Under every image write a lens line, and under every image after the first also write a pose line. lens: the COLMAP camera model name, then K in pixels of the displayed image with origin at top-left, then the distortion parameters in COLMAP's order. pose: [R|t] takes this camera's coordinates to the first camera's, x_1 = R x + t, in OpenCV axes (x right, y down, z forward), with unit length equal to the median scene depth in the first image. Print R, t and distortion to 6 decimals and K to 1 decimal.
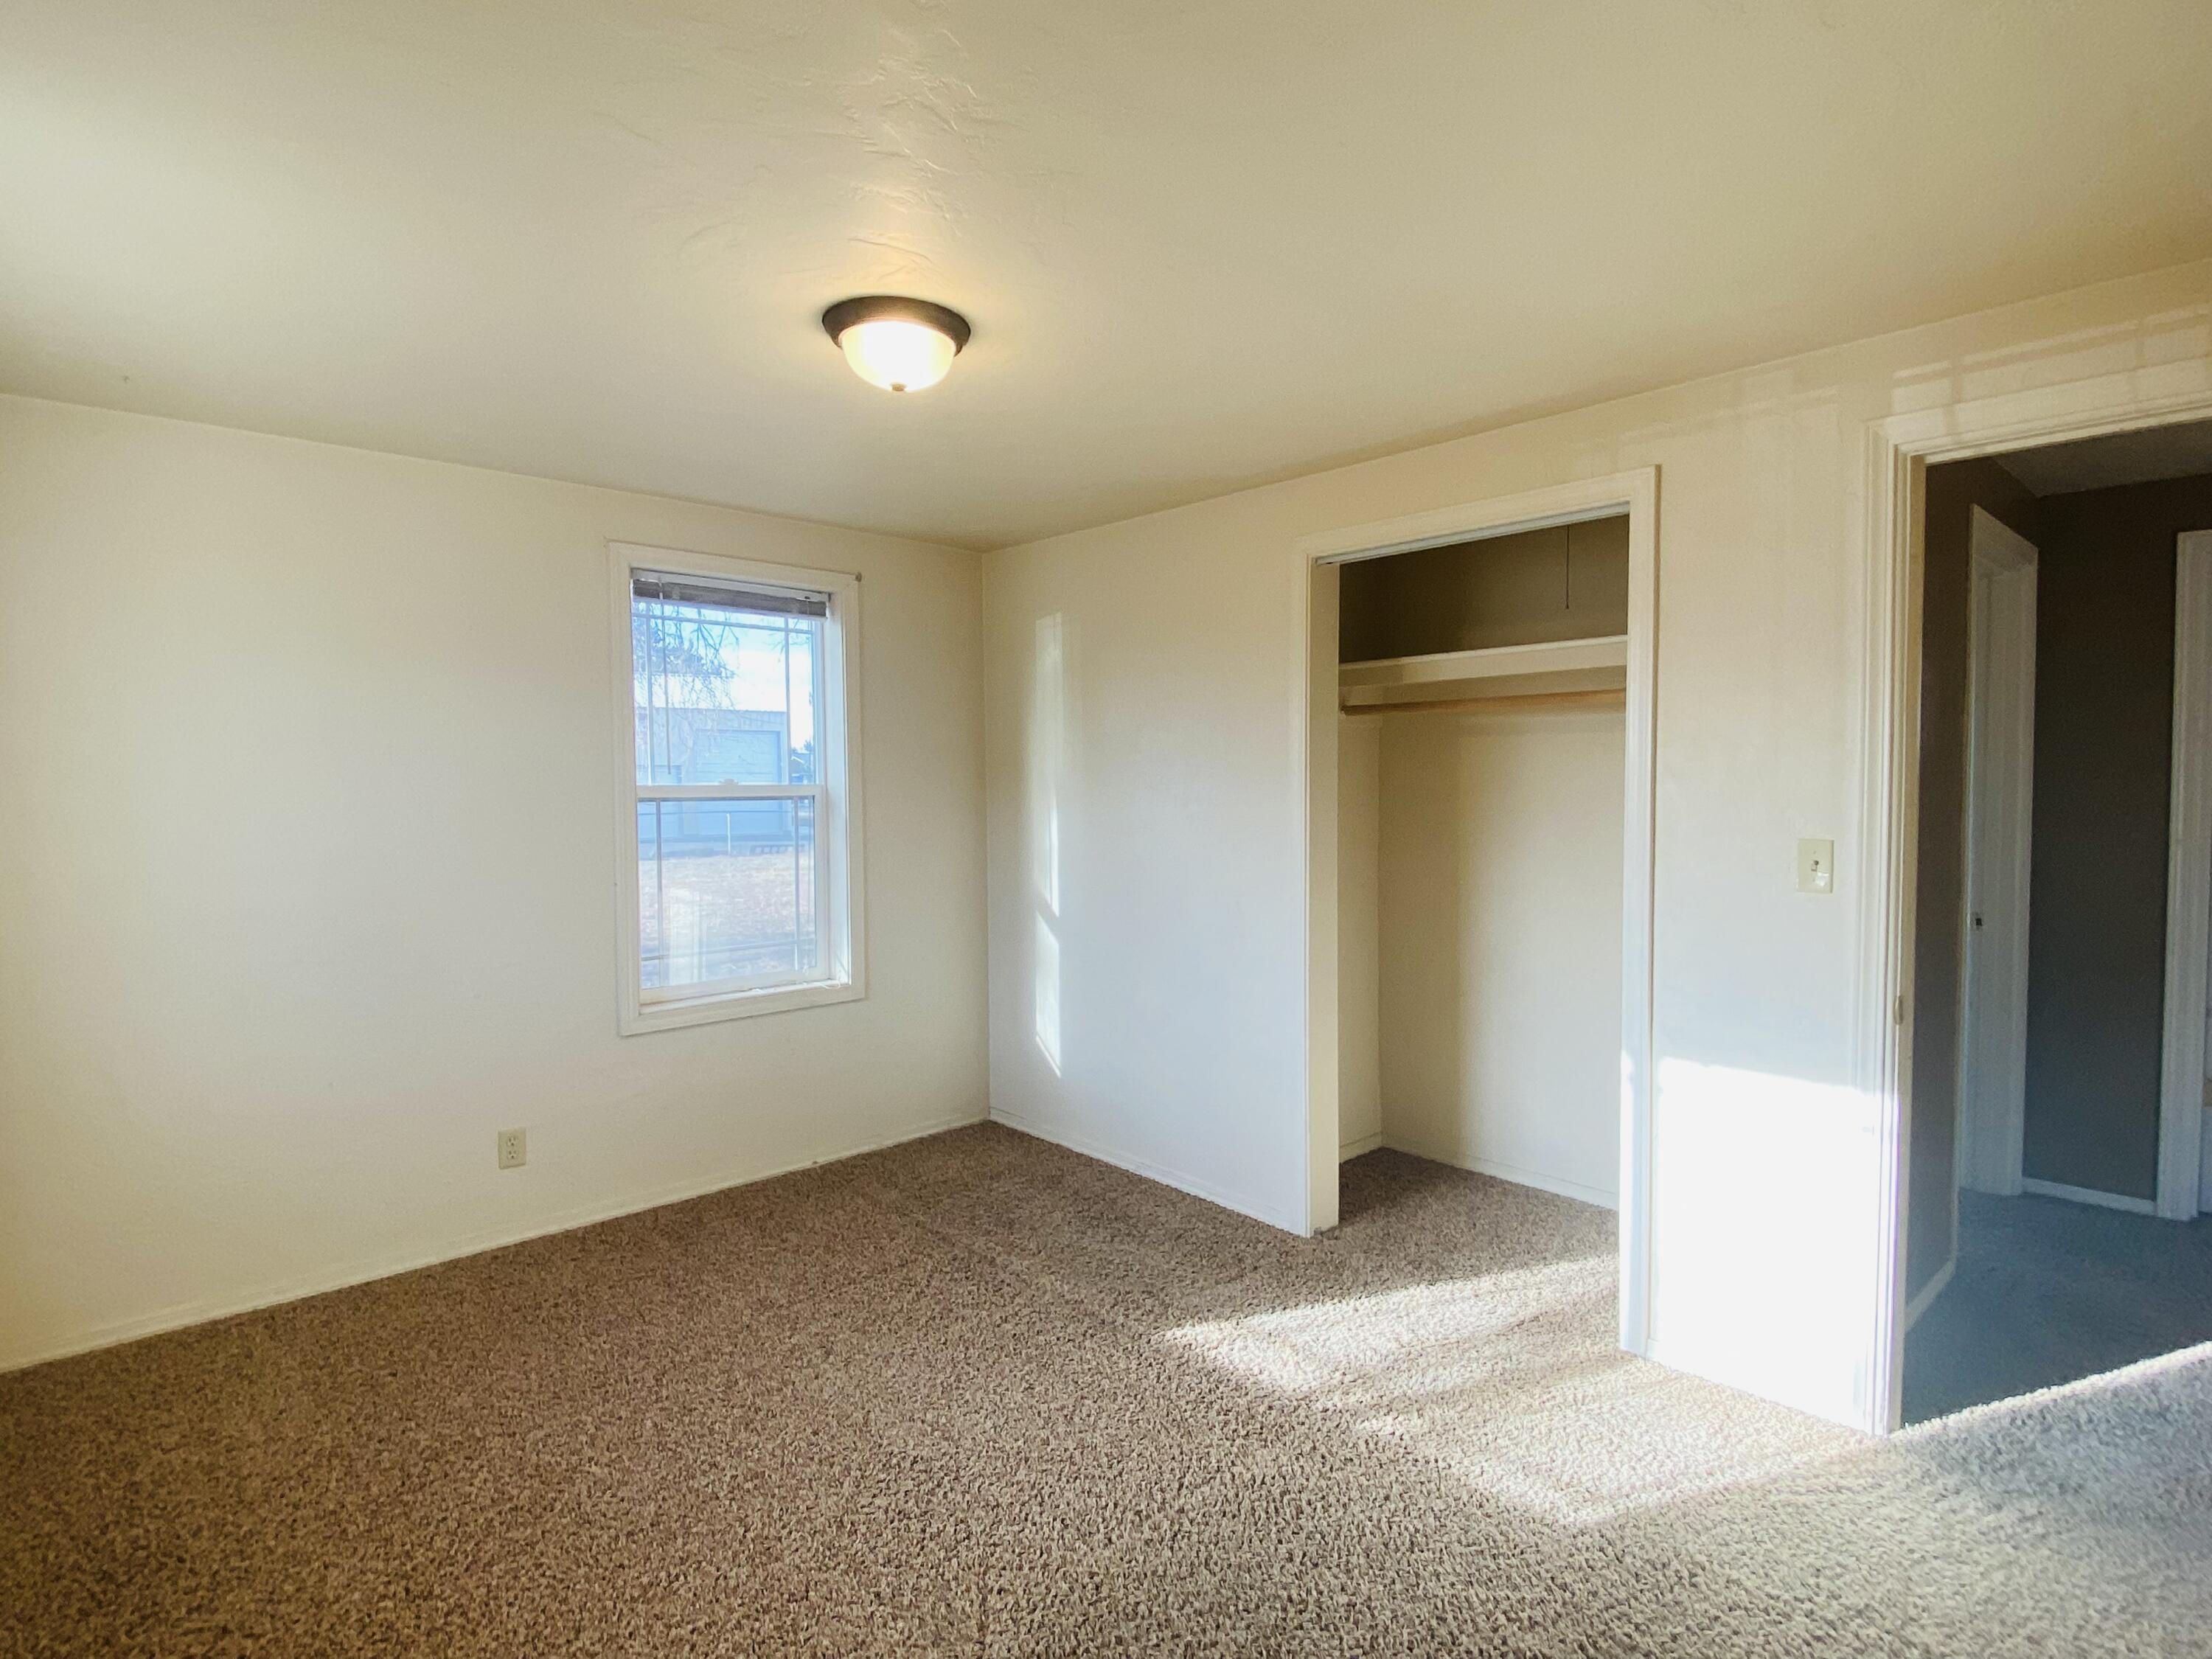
lens RADIAL K [[1120.2, 0, 1106.0], [0, 1120.2, 829.5], [0, 0, 1]] dist [-0.000762, -0.000248]
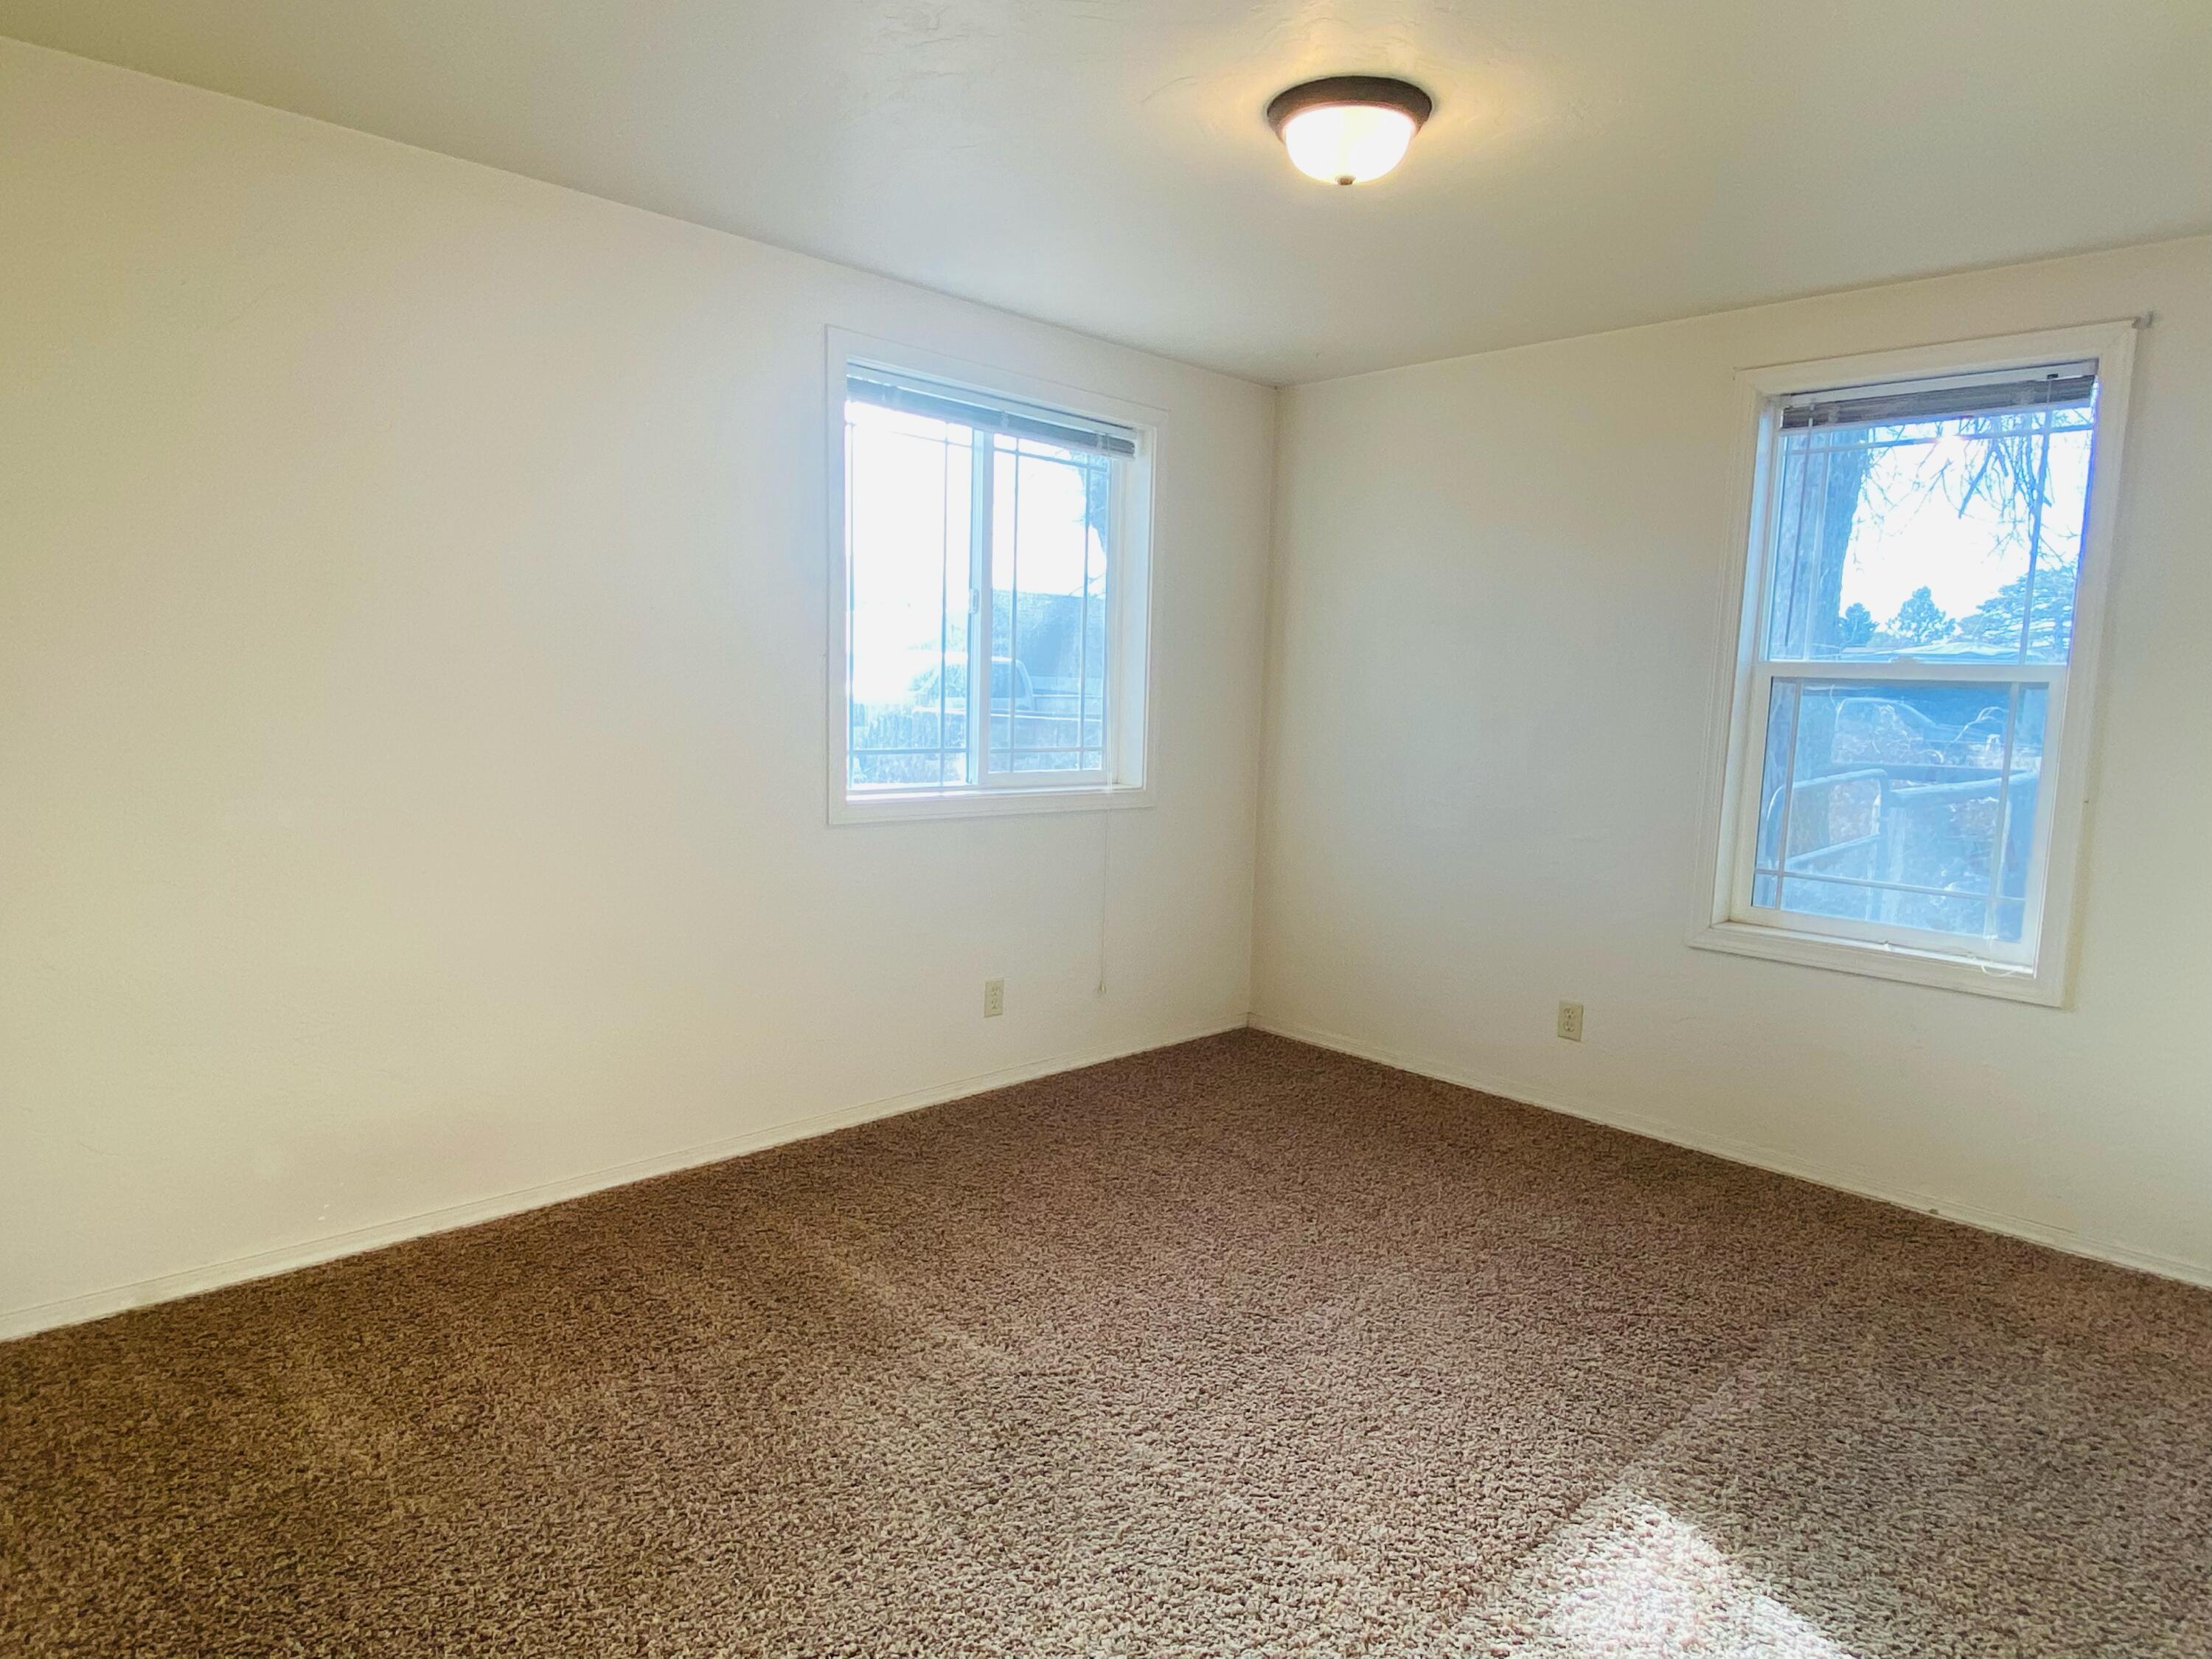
lens RADIAL K [[1293.6, 0, 1106.0], [0, 1293.6, 829.5], [0, 0, 1]] dist [-0.000769, -0.000104]
pose [[0.036842, 0.117234, -0.992421, 0.581551], [-0.085689, 0.989808, 0.113744, 0.019333], [0.995641, 0.080849, 0.046512, 0.518638]]
